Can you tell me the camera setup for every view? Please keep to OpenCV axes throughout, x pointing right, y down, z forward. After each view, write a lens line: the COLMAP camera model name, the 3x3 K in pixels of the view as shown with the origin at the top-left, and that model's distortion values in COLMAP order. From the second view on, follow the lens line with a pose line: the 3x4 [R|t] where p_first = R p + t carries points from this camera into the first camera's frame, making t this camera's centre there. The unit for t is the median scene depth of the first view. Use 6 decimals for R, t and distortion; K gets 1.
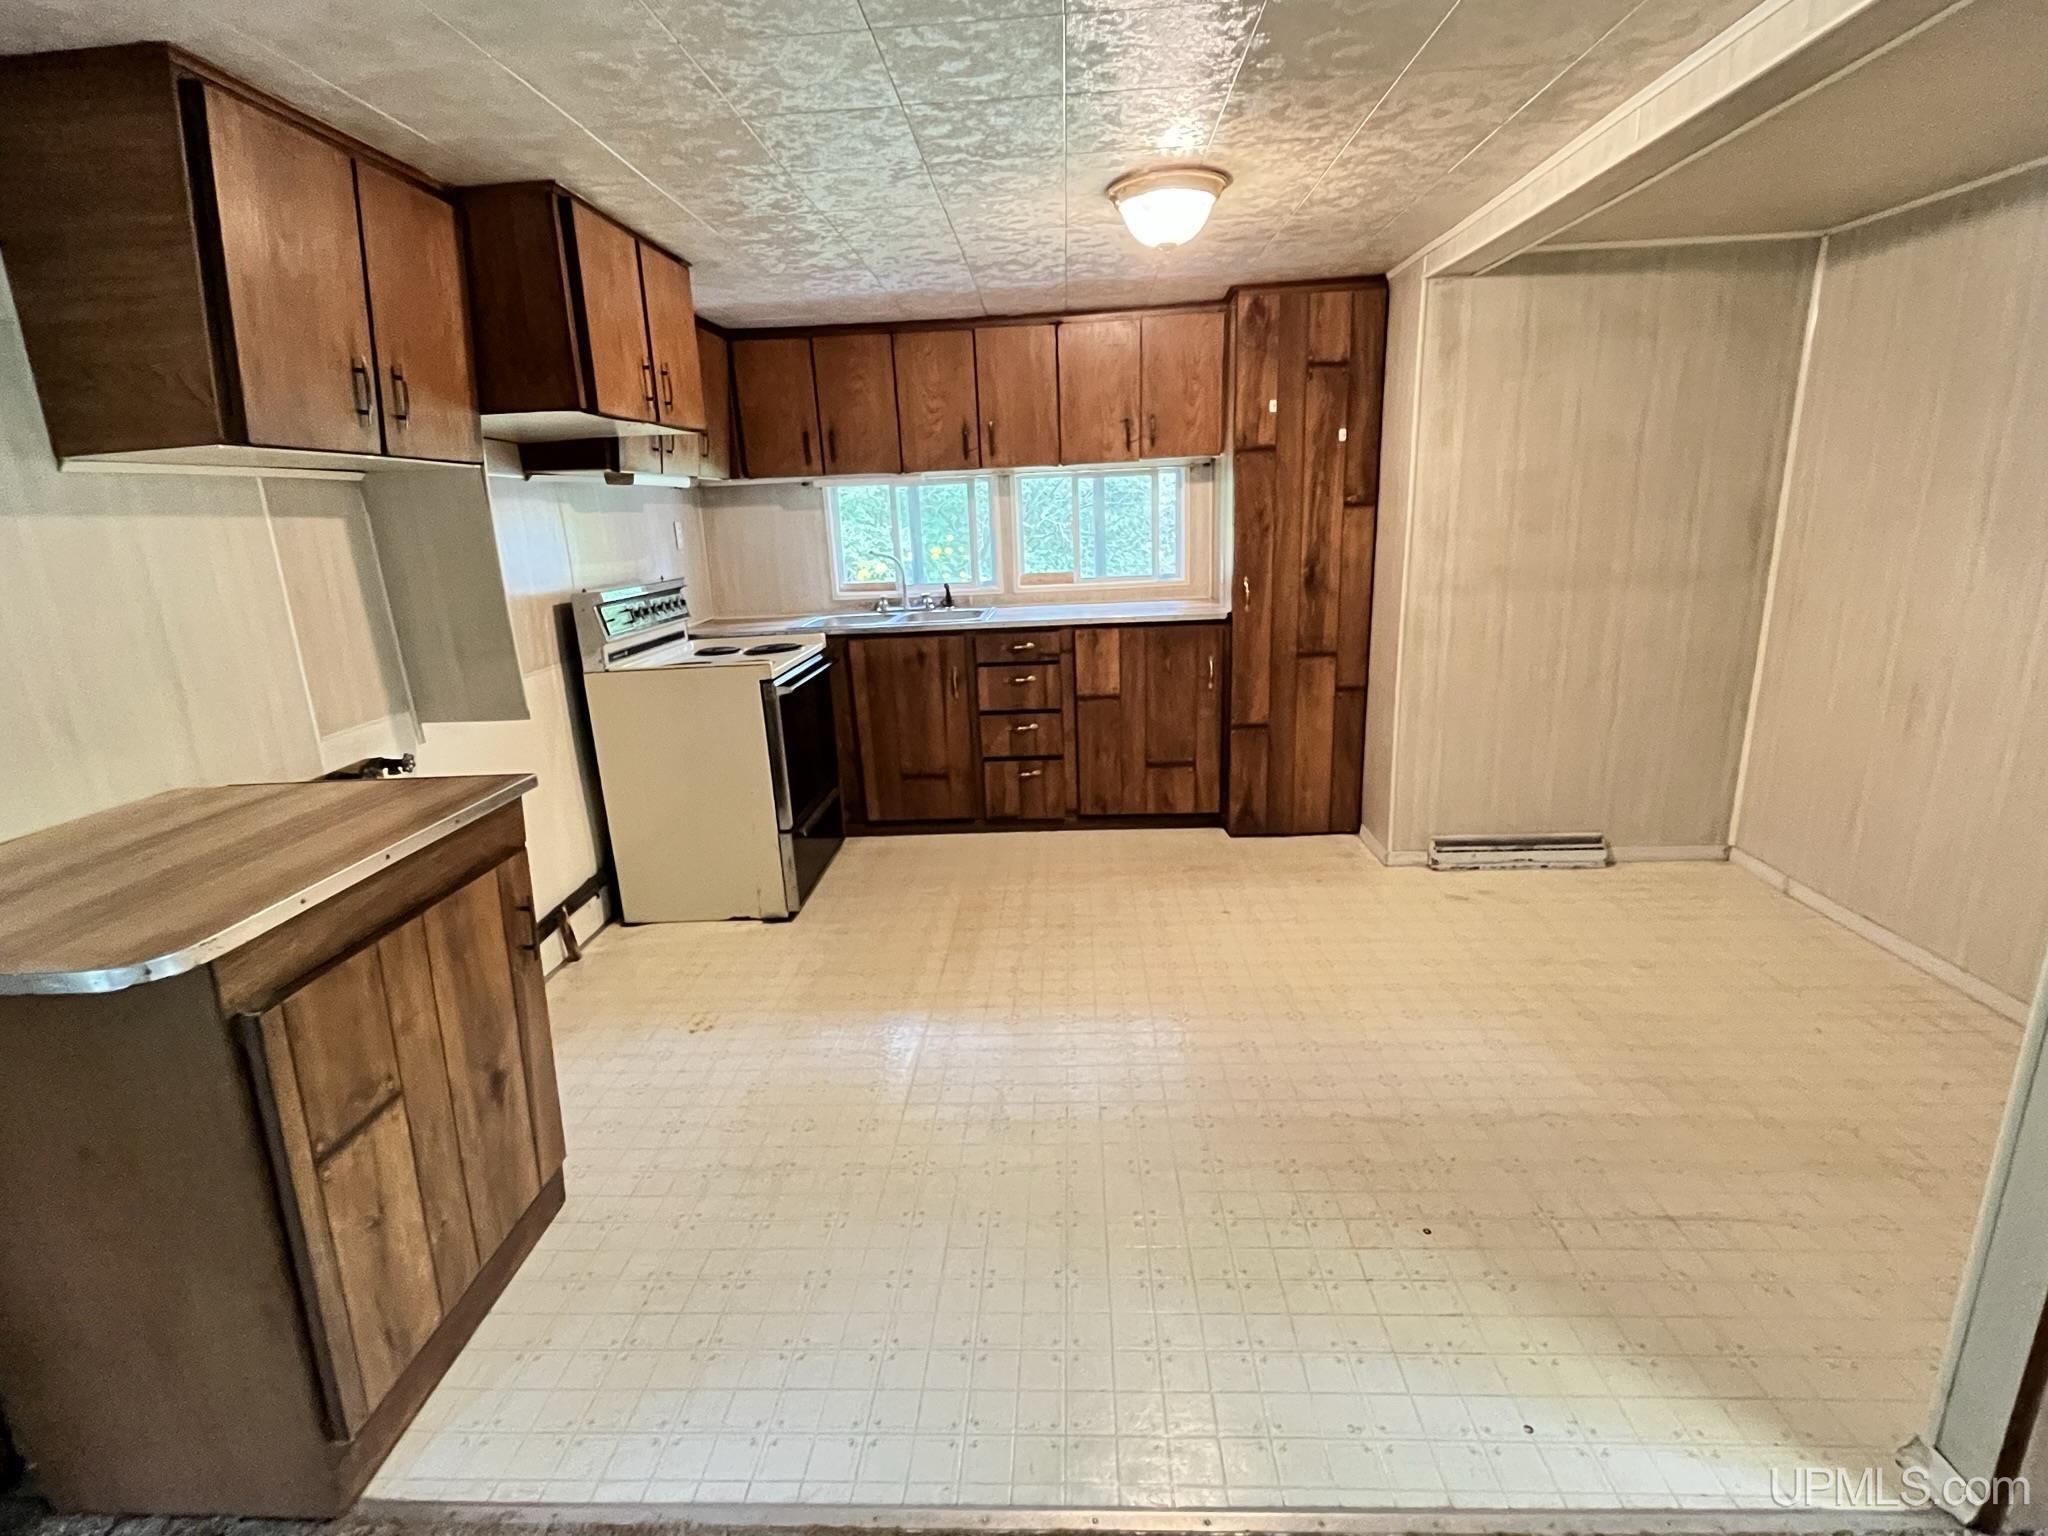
lens RADIAL K [[978.6, 0, 1016.8], [0, 978.6, 764.0], [0, 0, 1]] dist [-0.002336, -0.000139]
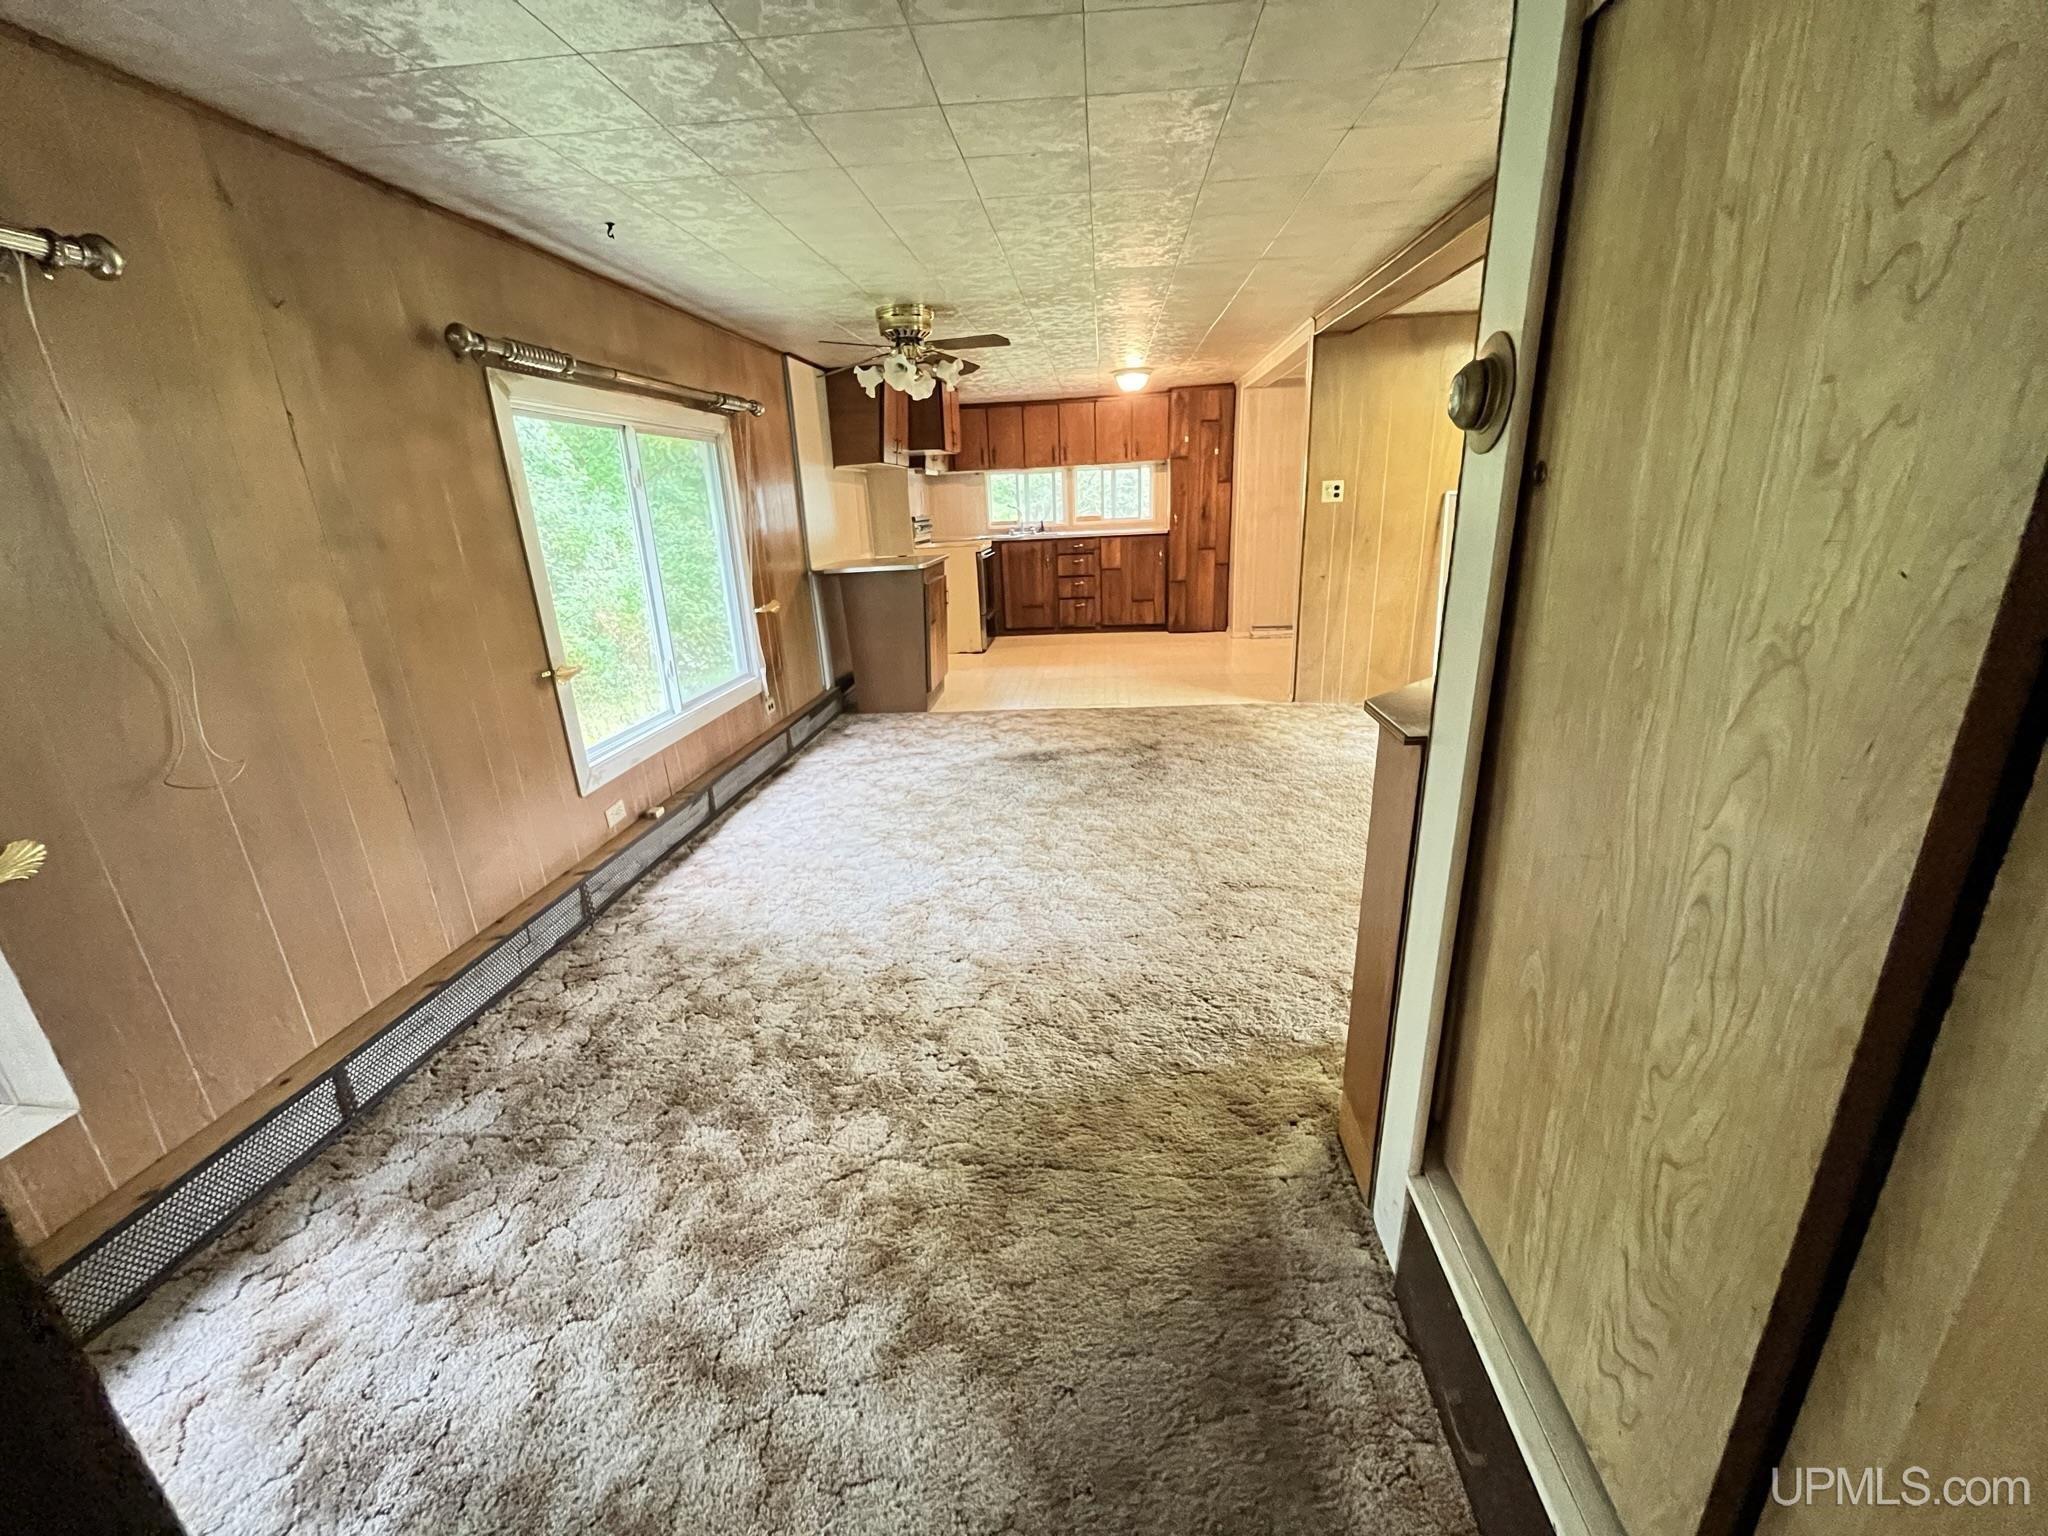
lens RADIAL K [[836.7, 0, 1019.3], [0, 836.7, 767.8], [0, 0, 1]] dist [-0.000839, -0.000136]
pose [[0.999019, 0.011761, -0.042700, -0.040962], [-0.009320, 0.998336, 0.056914, 0.285031], [0.043298, -0.056460, 0.997466, -0.974408]]
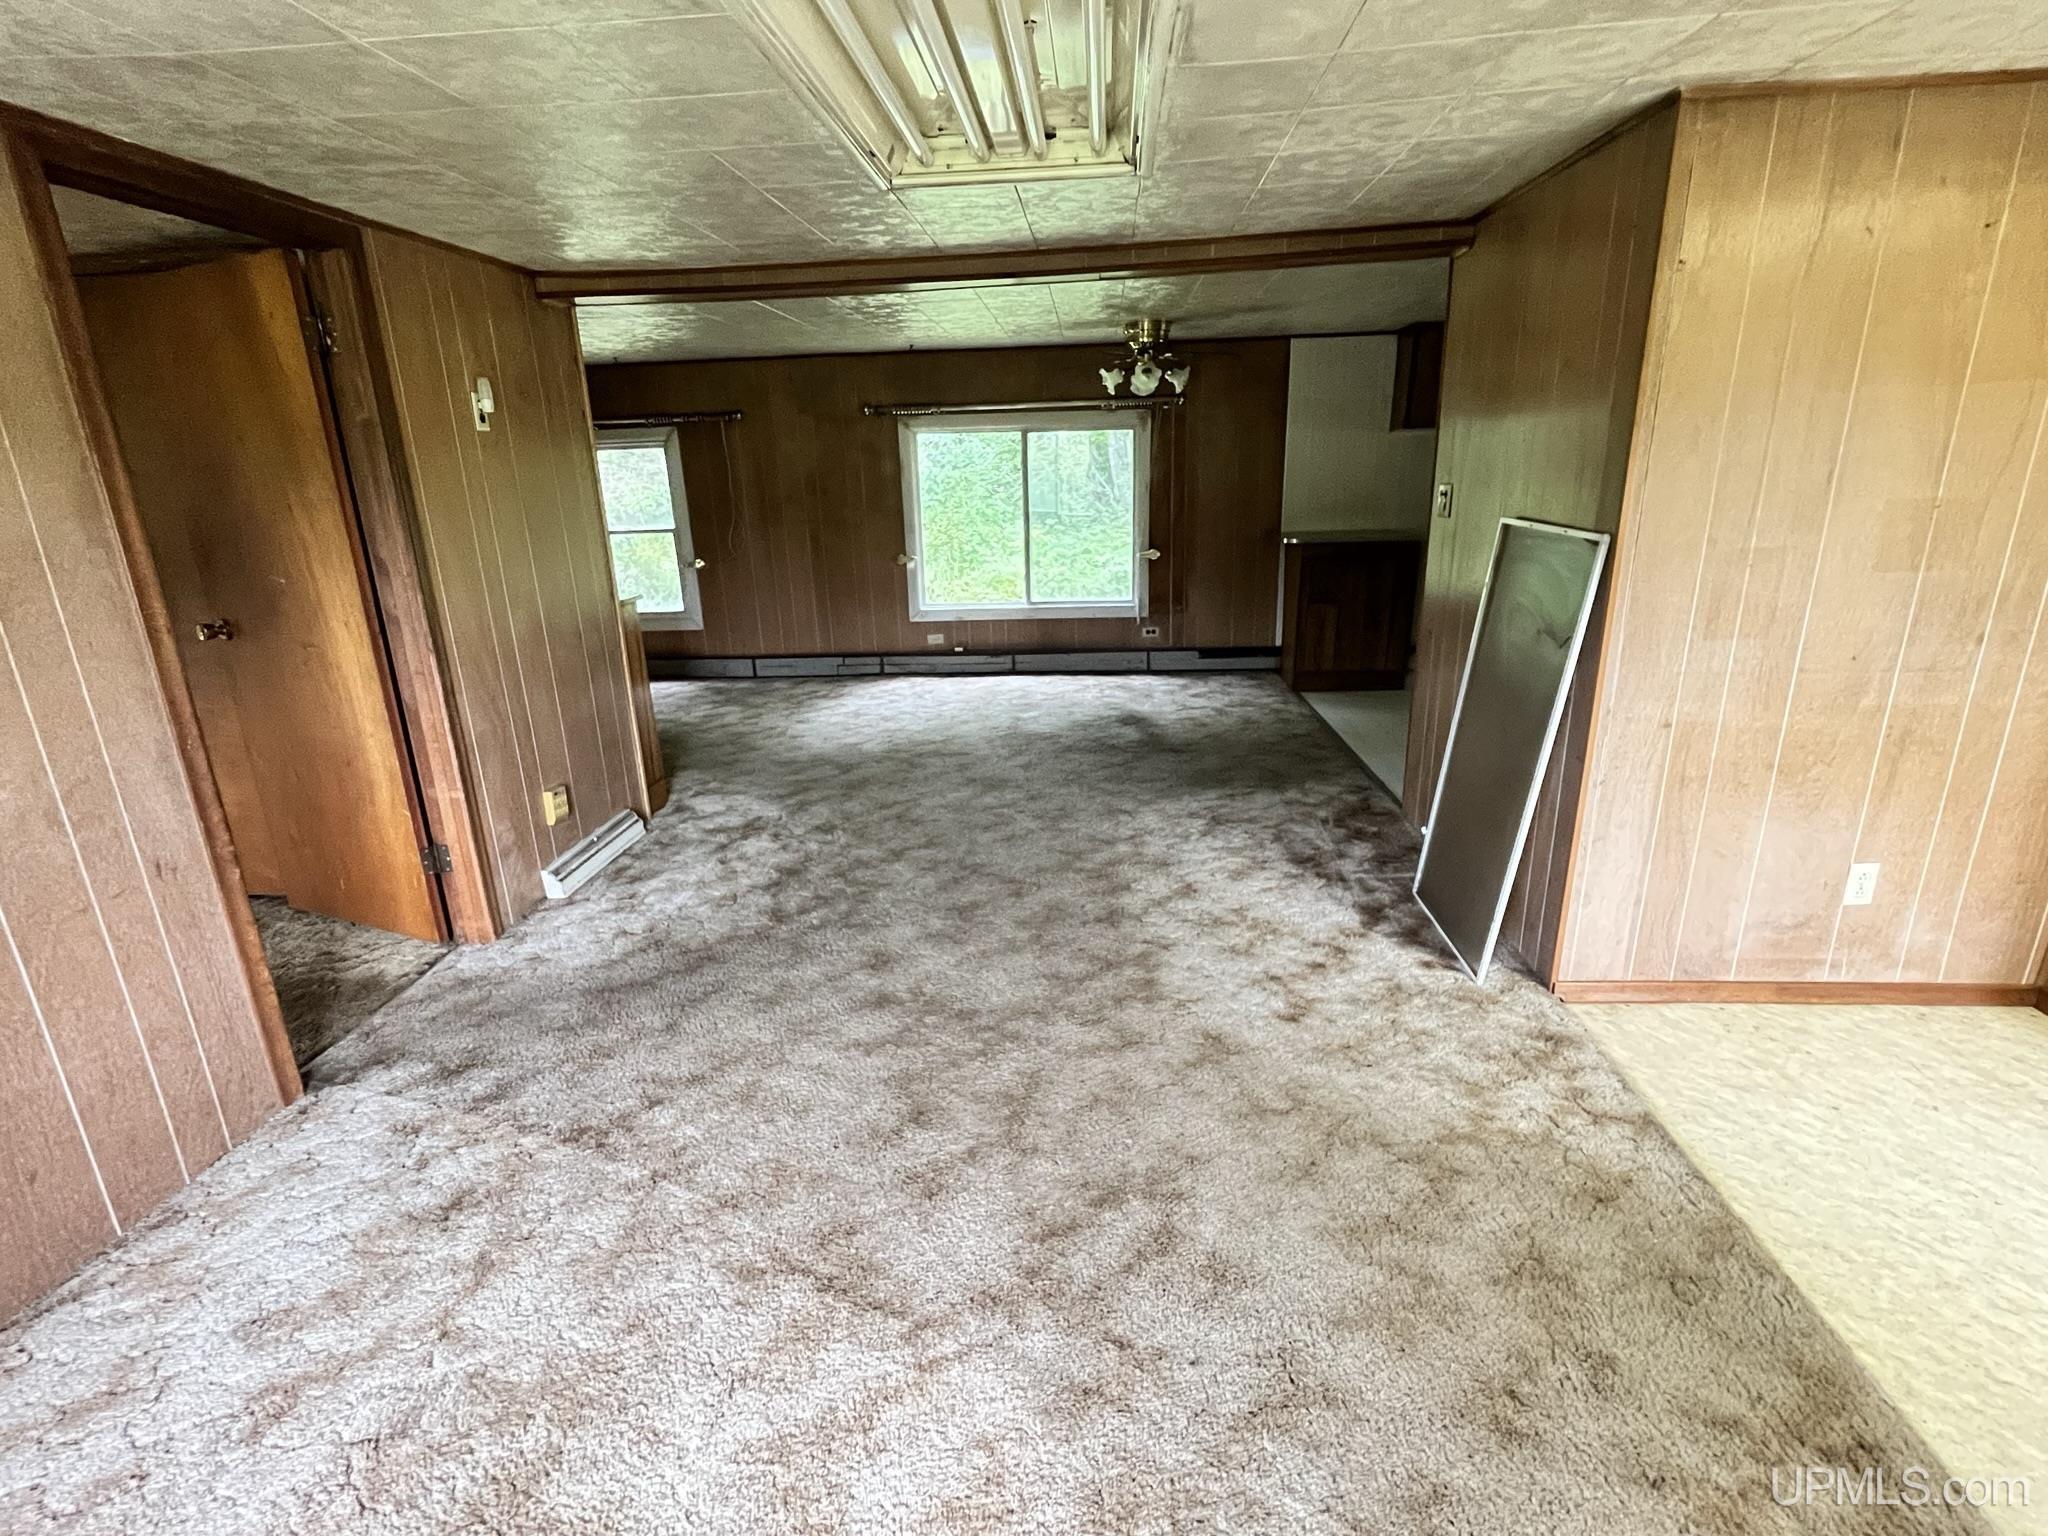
lens RADIAL K [[978.6, 0, 1016.0], [0, 978.6, 767.5], [0, 0, 1]] dist [-0.002336, -0.000139]
pose [[-0.037337, 0.333831, -0.941893, 1.252656], [-0.226927, 0.915094, 0.333328, -0.026331], [0.973196, 0.226186, 0.041589, -0.101472]]
